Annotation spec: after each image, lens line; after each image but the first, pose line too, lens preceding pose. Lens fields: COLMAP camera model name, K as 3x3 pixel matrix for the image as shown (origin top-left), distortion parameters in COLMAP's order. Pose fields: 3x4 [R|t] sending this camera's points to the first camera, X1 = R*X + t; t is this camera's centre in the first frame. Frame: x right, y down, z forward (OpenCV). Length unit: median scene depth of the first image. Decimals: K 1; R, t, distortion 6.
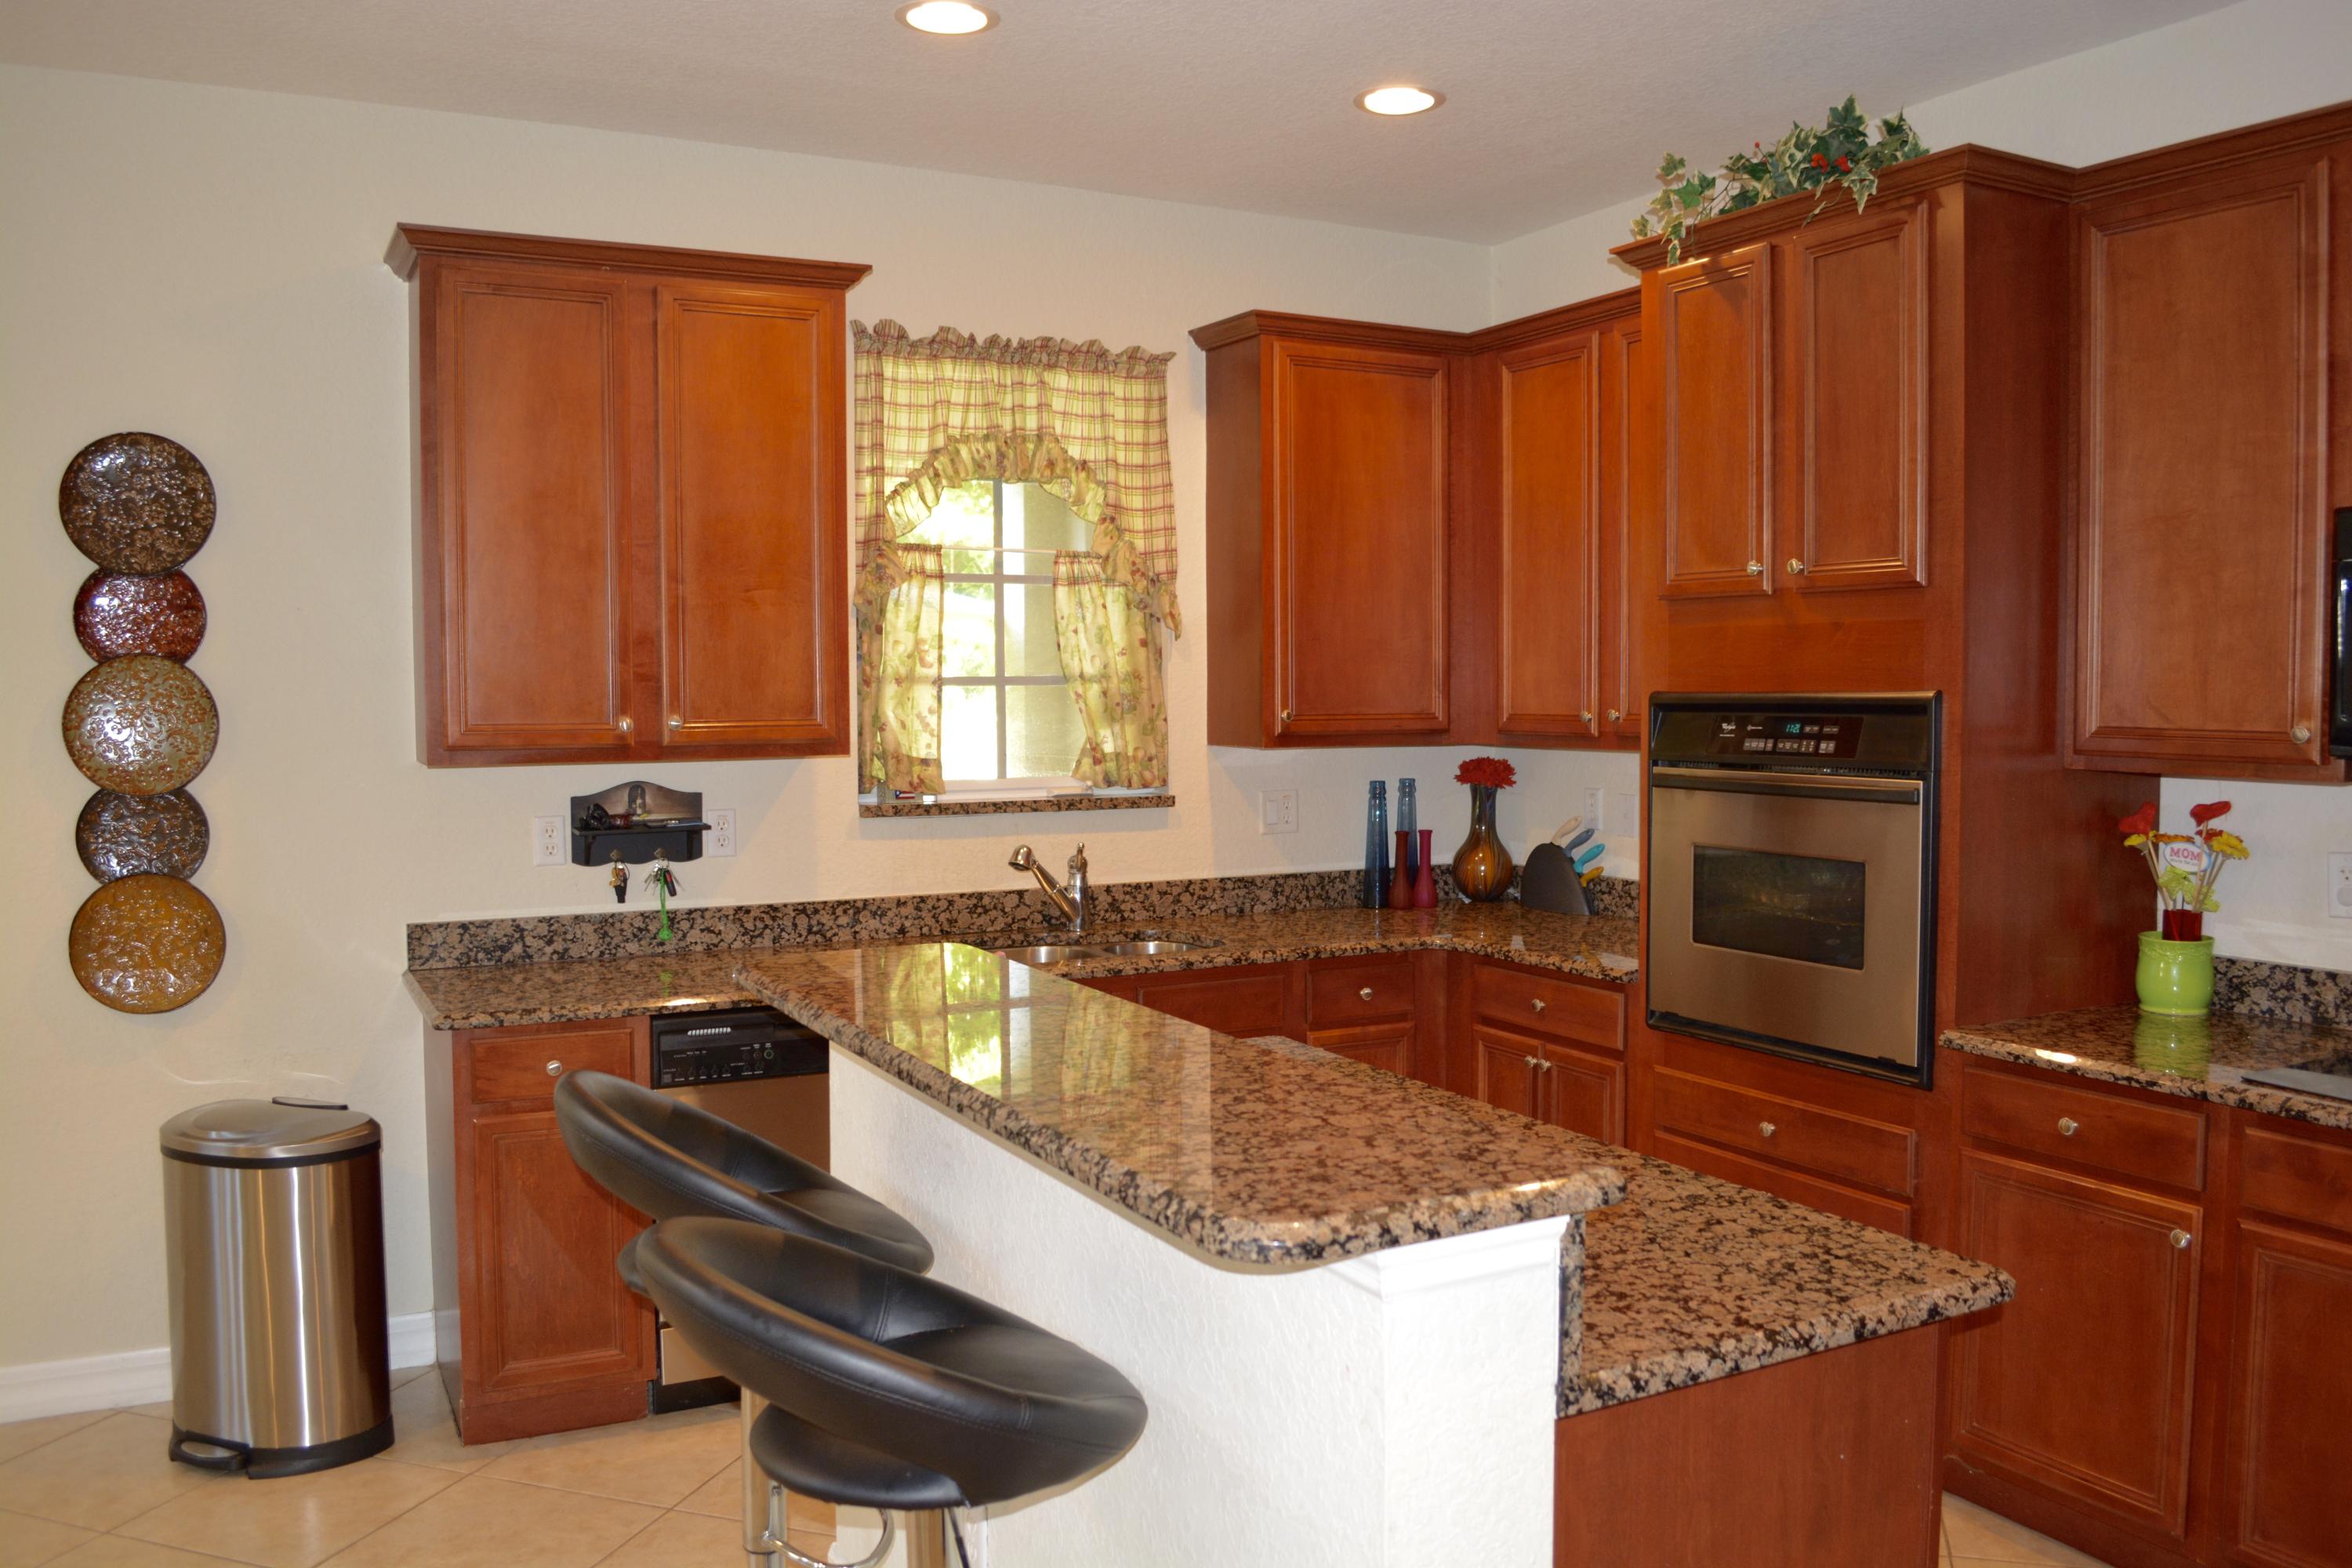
lens RADIAL K [[1844.7, 0, 1176.0], [0, 1844.7, 784.0], [0, 0, 1]] dist [-0.086193, 0.011998]
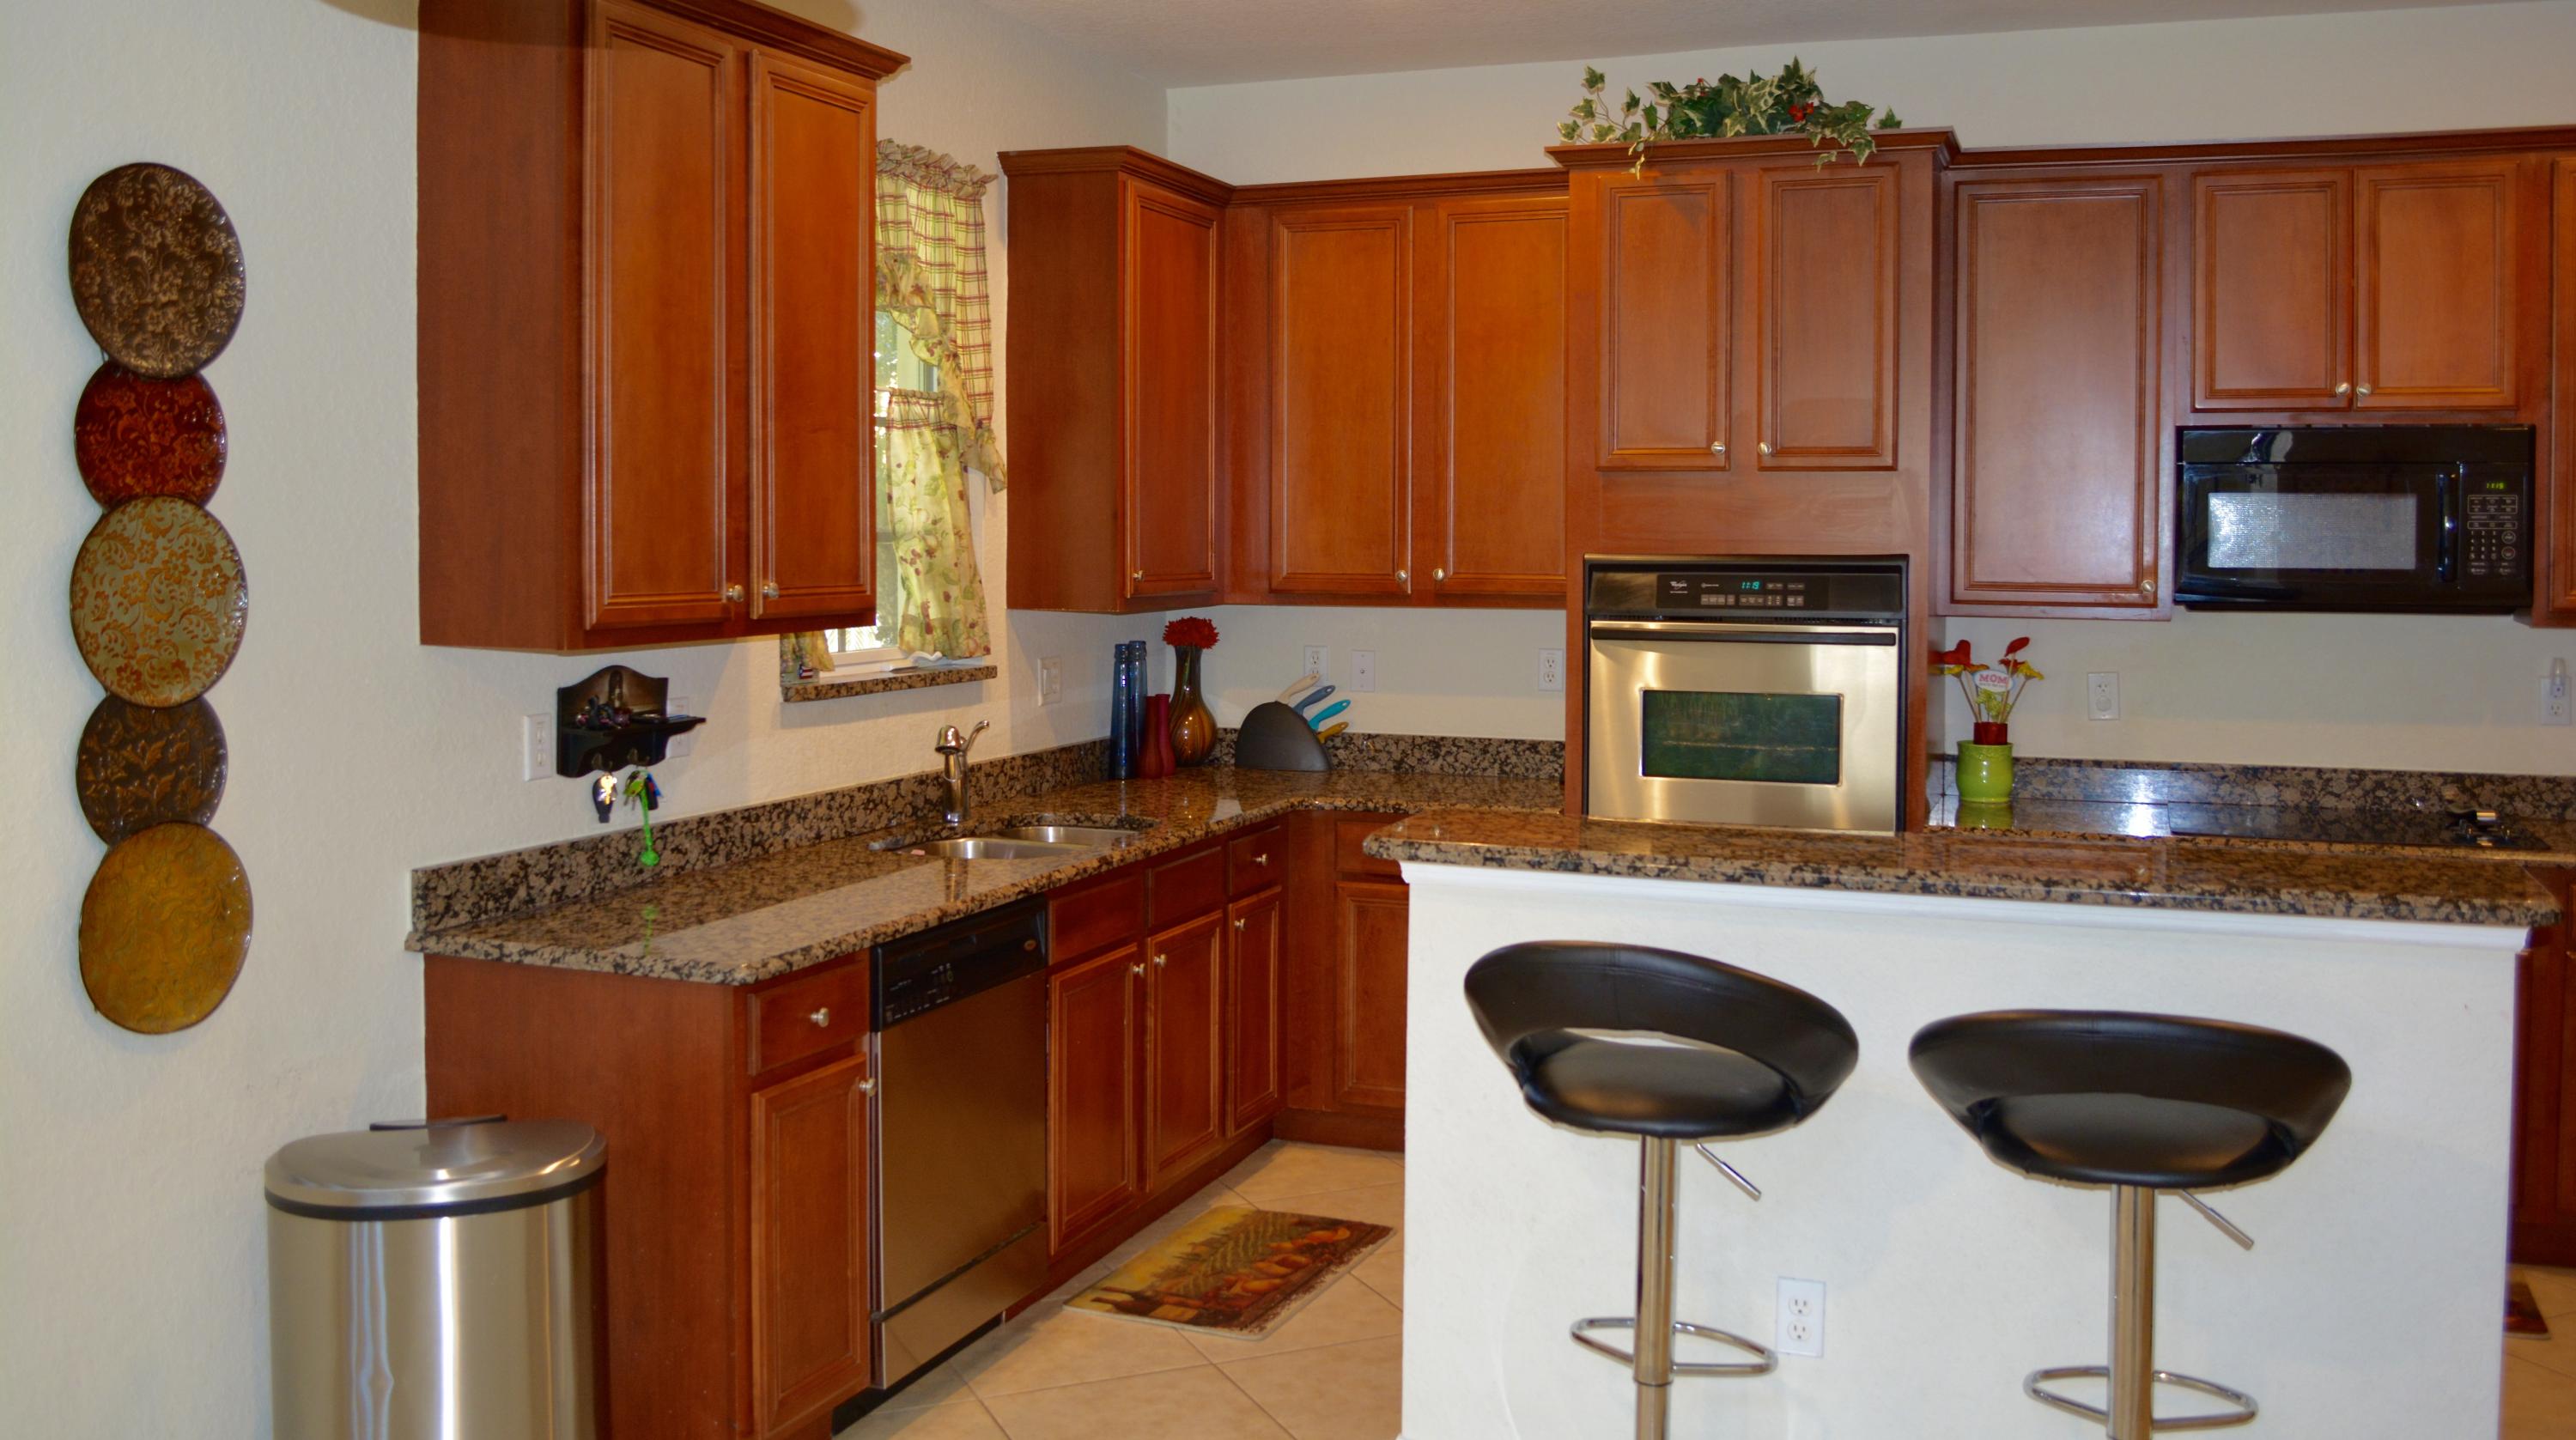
lens RADIAL K [[2229.5, 0, 1280.2], [0, 2229.5, 612.0], [0, 0, 1]] dist [-0.083402, 0.005251]
pose [[0.756109, -0.016397, 0.654240, -0.706184], [0.027277, 0.999607, -0.006472, -0.010563], [-0.653877, 0.022739, 0.756259, 0.100955]]
